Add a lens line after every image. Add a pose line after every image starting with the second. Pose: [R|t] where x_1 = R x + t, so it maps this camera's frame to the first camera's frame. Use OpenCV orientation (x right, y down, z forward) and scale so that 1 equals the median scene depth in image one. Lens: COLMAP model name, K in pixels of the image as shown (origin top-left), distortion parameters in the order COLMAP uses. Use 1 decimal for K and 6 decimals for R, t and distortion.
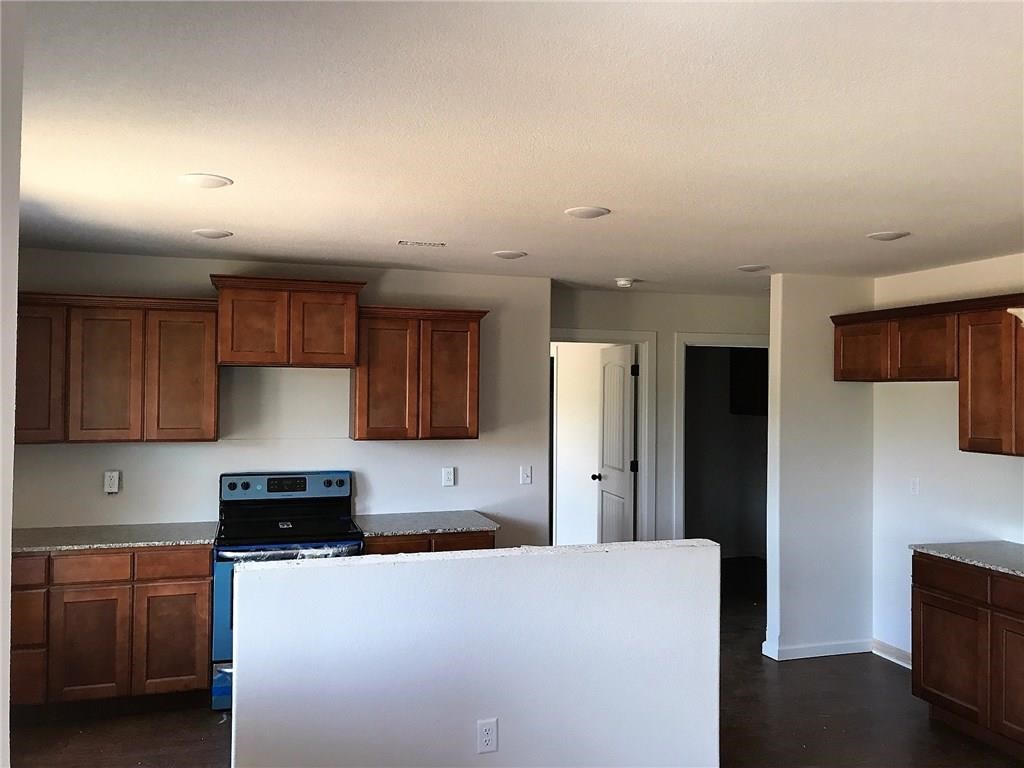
lens RADIAL K [[826.5, 0, 509.2], [0, 826.5, 386.6], [0, 0, 1]] dist [0.013616, -0.004527]
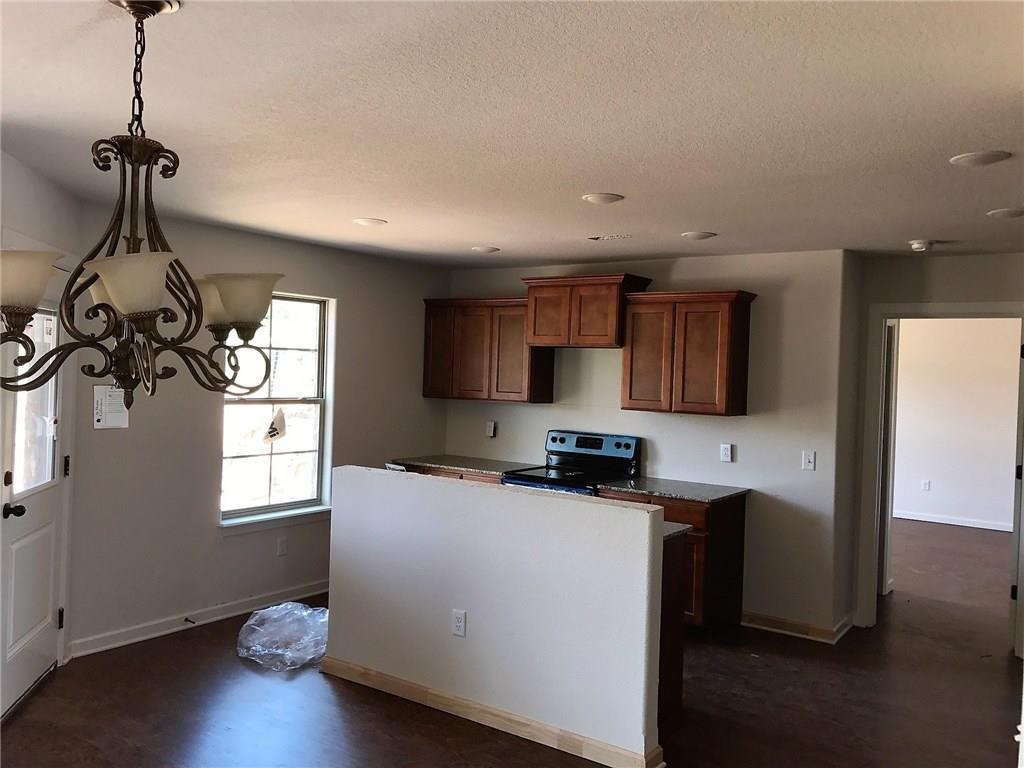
lens RADIAL K [[826.5, 0, 507.8], [0, 826.5, 379.5], [0, 0, 1]] dist [0.013616, -0.004527]
pose [[0.576831, 0.022359, -0.816557, 0.662465], [-0.023492, 0.999666, 0.010777, 0.013478], [0.816526, 0.012966, 0.577164, 0.186863]]
